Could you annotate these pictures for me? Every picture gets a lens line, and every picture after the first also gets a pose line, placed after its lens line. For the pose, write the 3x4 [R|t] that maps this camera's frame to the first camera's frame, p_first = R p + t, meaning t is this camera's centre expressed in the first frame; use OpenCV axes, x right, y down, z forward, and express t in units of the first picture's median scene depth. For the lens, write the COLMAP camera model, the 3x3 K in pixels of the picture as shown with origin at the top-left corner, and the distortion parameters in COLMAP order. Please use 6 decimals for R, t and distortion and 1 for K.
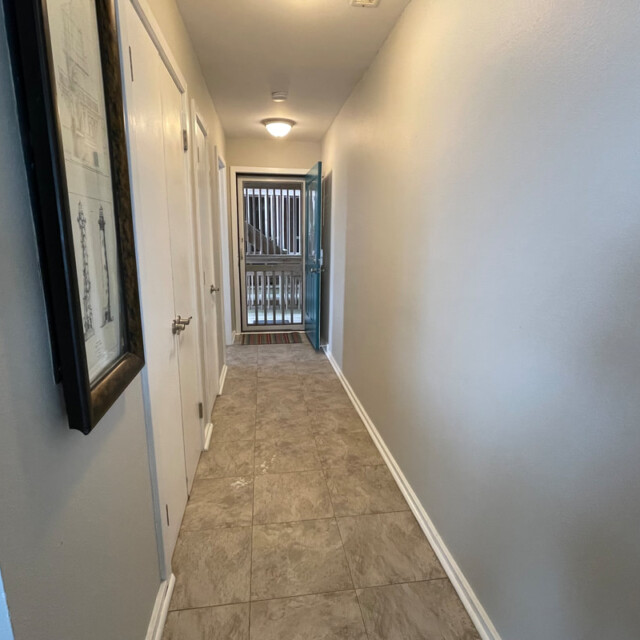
lens RADIAL K [[387.6, 0, 316.4], [0, 387.6, 320.9], [0, 0, 1]] dist [-0.005986, 0.000577]
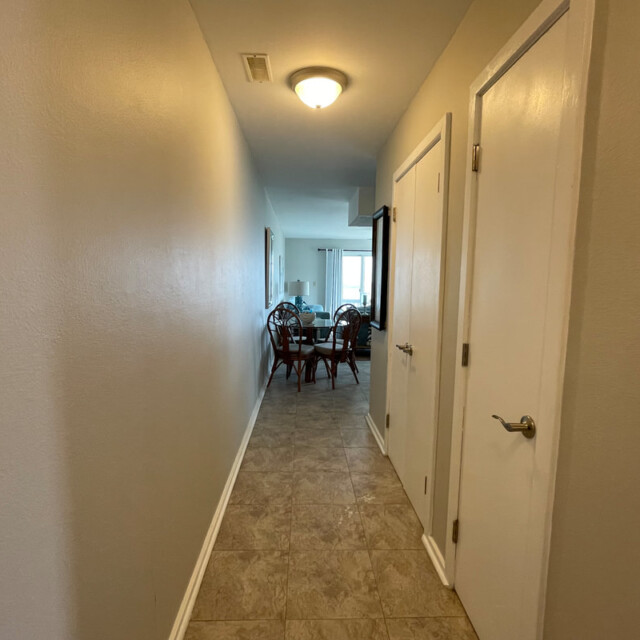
lens RADIAL K [[387.6, 0, 316.4], [0, 387.6, 320.9], [0, 0, 1]] dist [-0.005986, 0.000577]
pose [[-0.994438, -0.035256, 0.099248, -0.130315], [-0.003081, 0.951644, 0.307186, -0.385901], [-0.105279, 0.305172, -0.946460, 1.766045]]
